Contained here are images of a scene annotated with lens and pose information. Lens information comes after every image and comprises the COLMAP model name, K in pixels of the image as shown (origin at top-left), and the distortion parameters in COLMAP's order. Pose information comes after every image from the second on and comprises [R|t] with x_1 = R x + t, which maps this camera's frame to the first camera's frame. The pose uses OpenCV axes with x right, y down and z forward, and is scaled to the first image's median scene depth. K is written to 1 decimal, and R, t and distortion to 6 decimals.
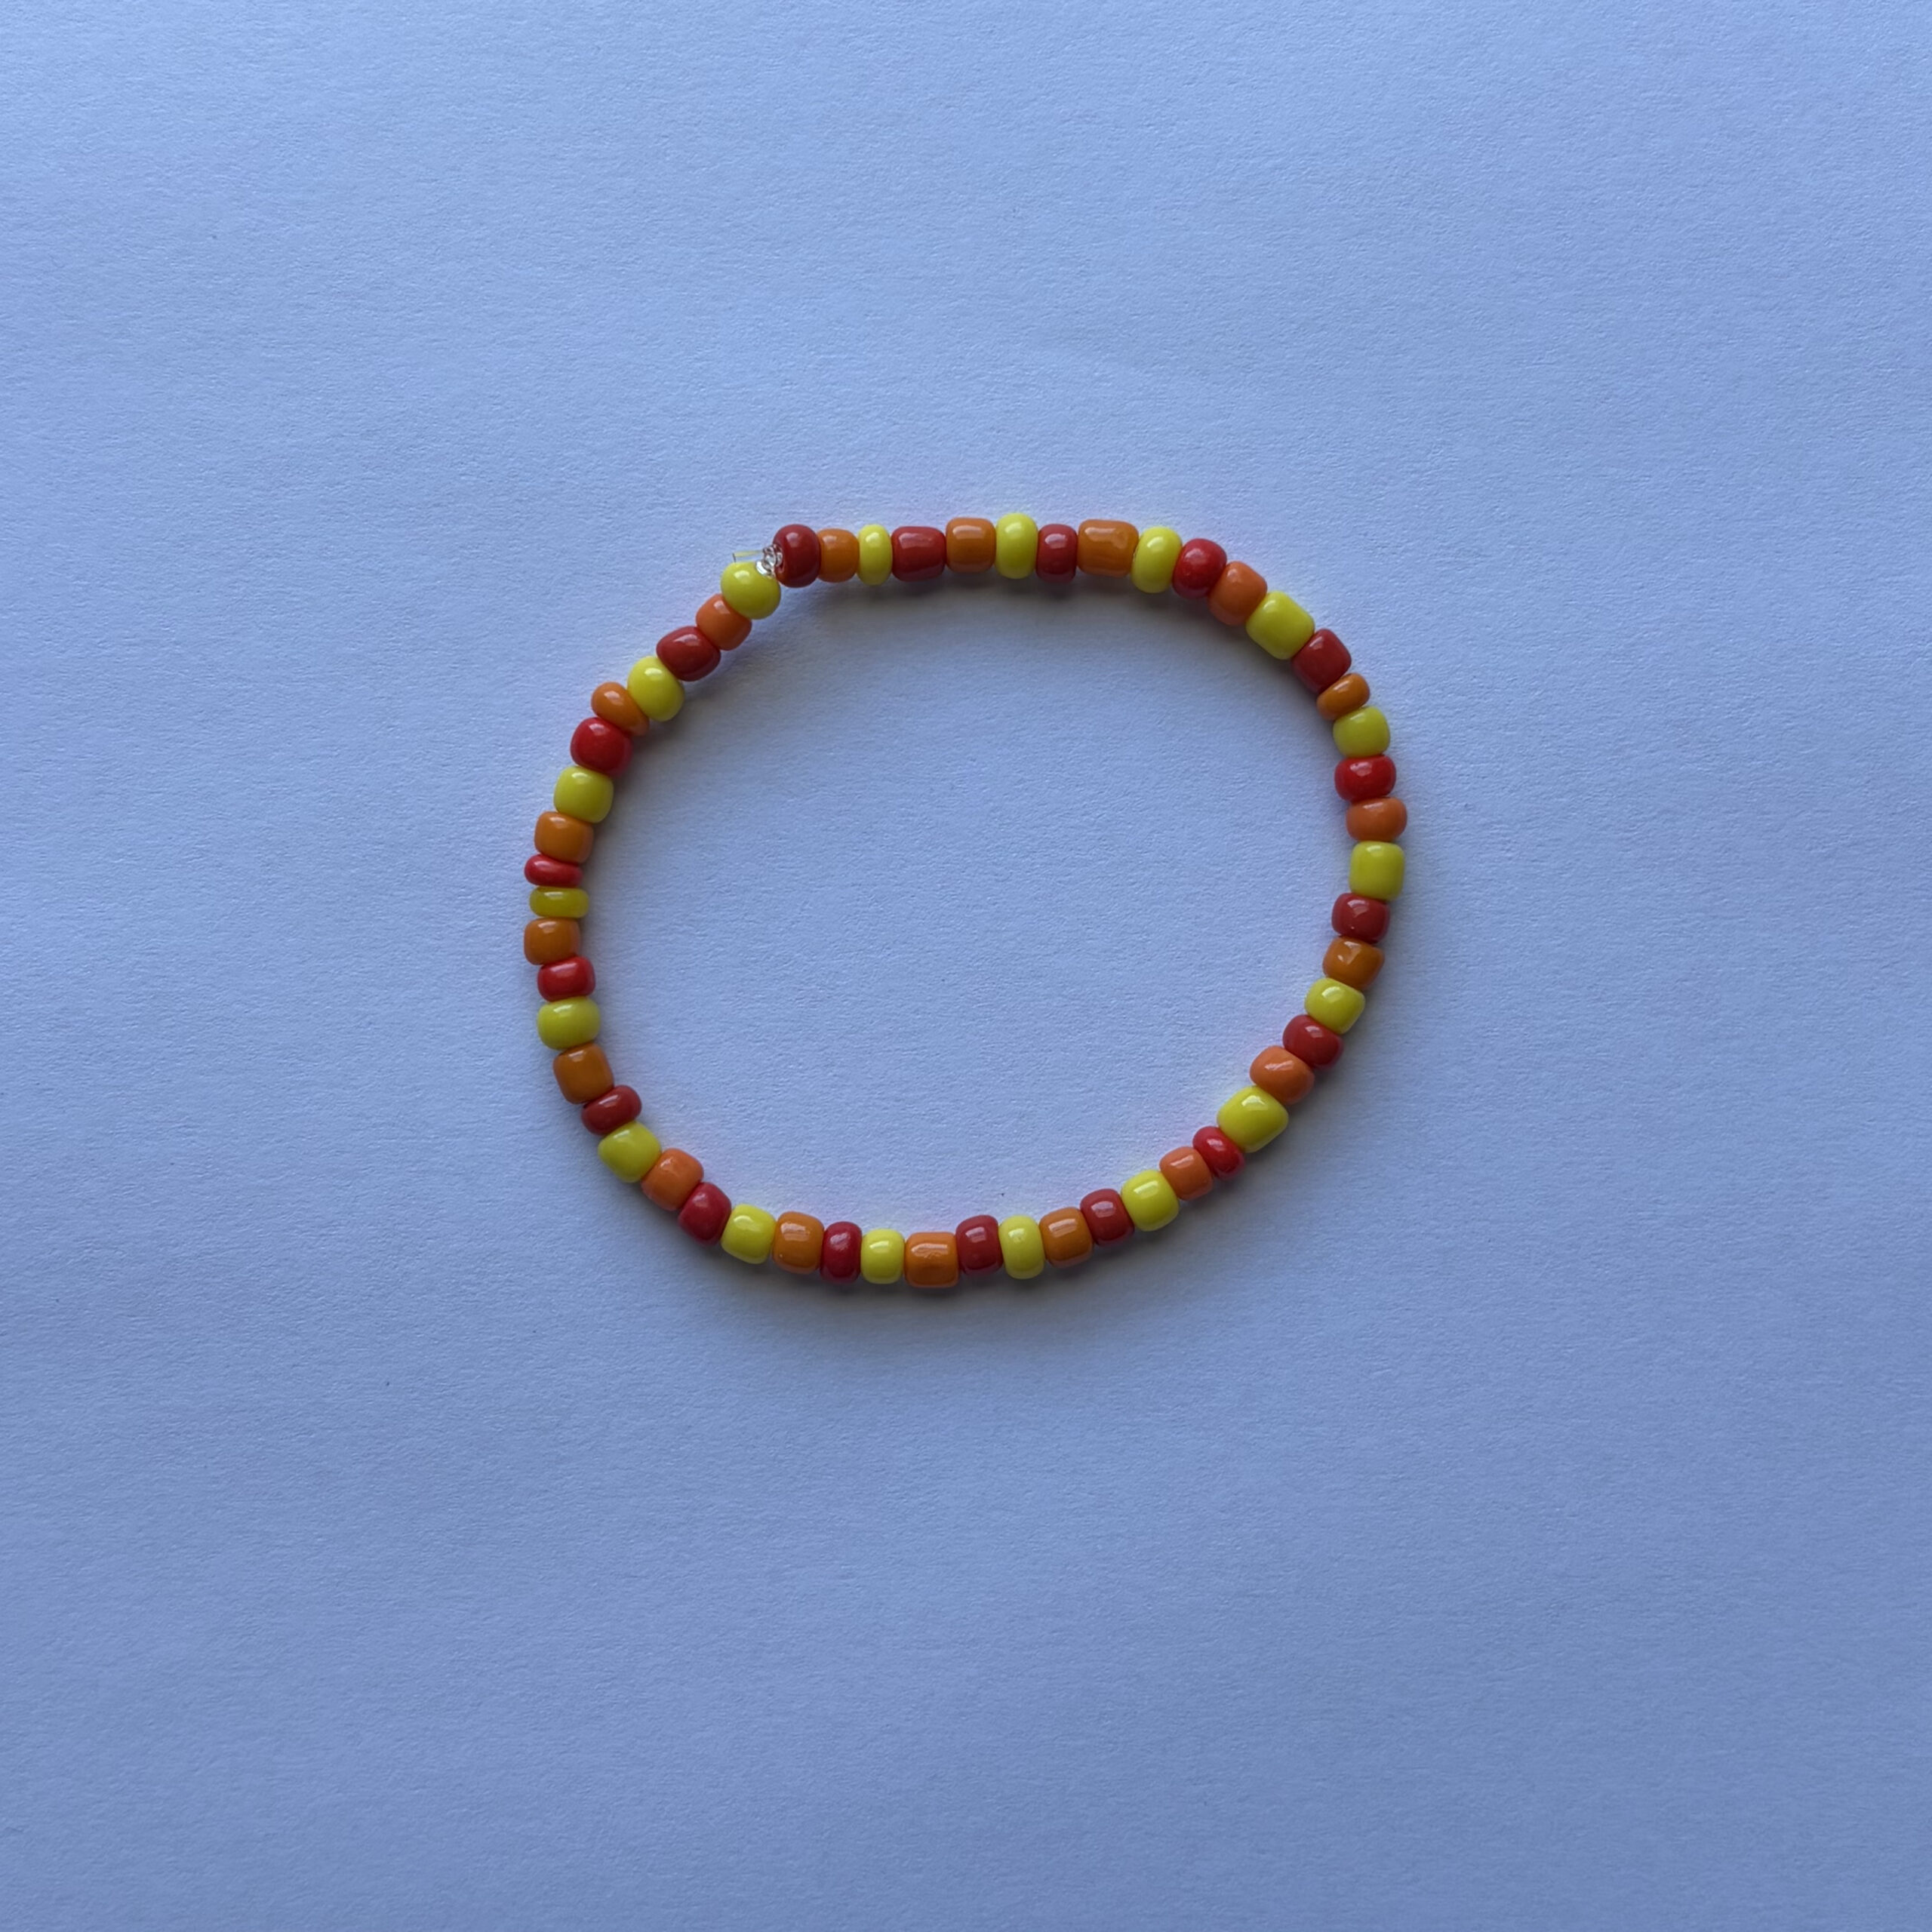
lens RADIAL K [[2814.9, 0, 906.0], [0, 2814.9, 941.8], [0, 0, 1]] dist [0.079513, 0.000000]
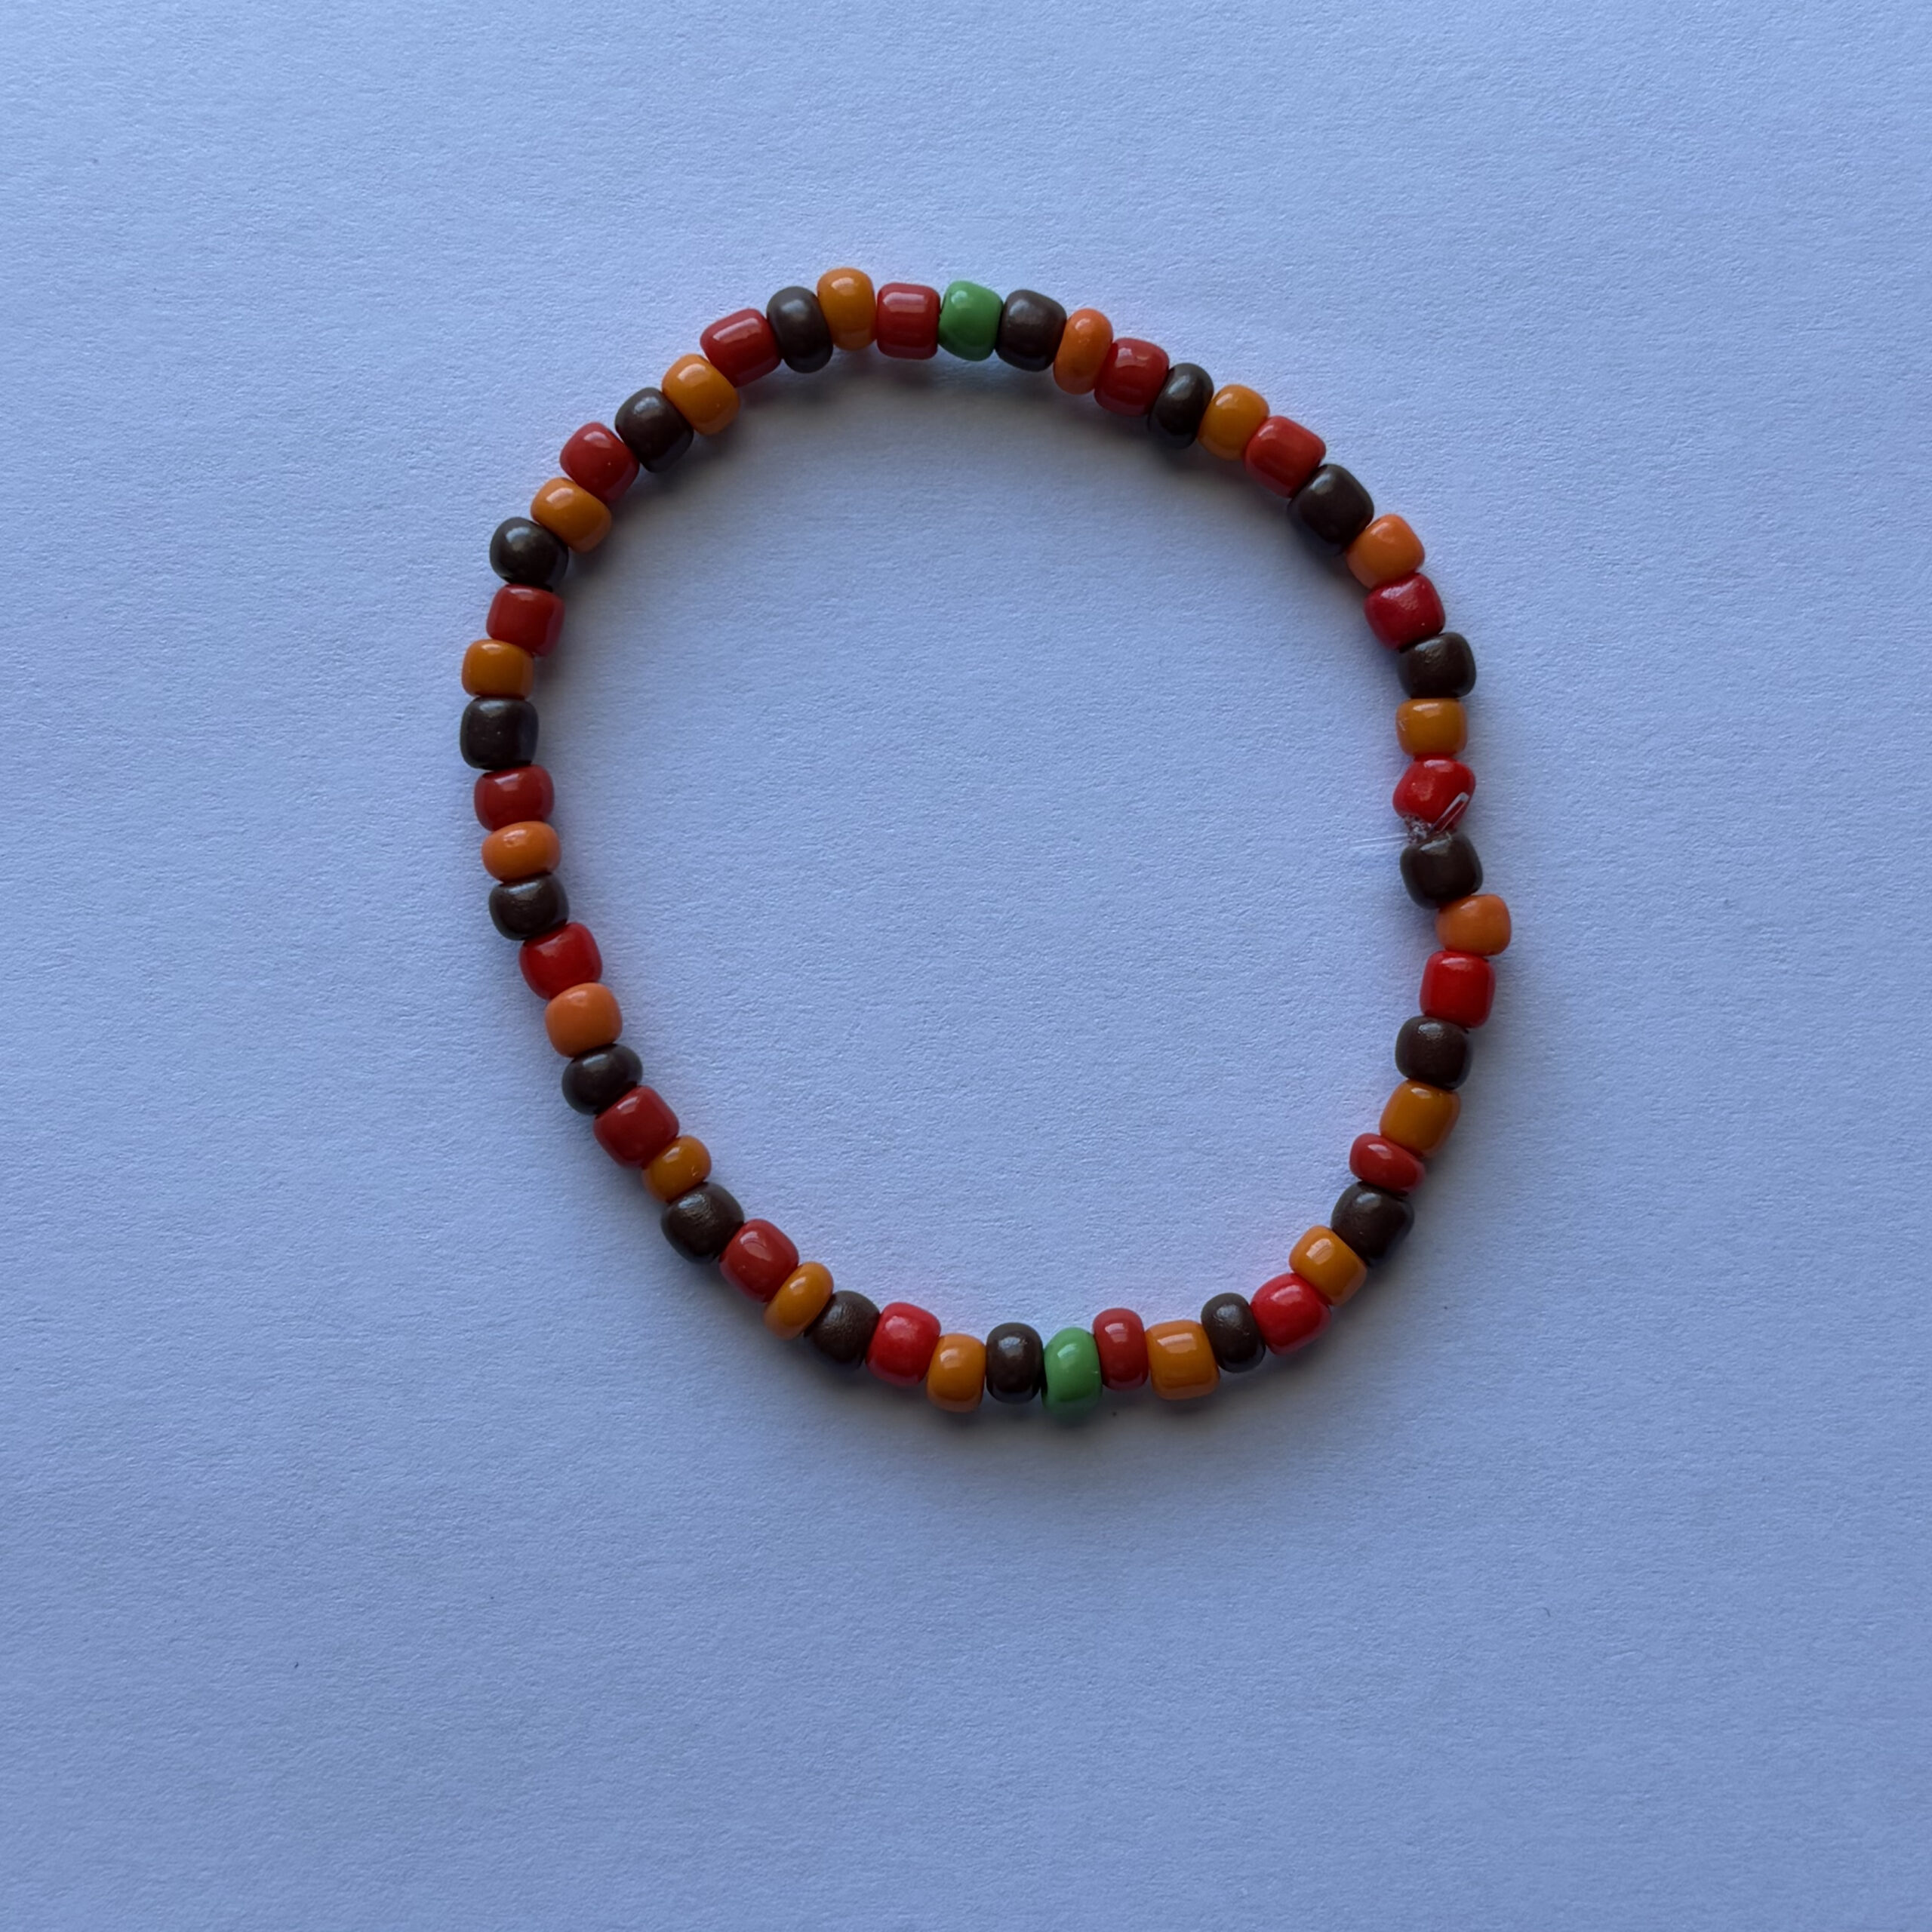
lens RADIAL K [[2150.1, 0, 910.6], [0, 2150.1, 985.1], [0, 0, 1]] dist [0.021697, 0.000000]
pose [[0.999992, 0.003943, 0.000532, -0.021287], [-0.003913, 0.998862, -0.047527, 0.002448], [-0.000718, 0.047525, 0.998870, 0.420306]]
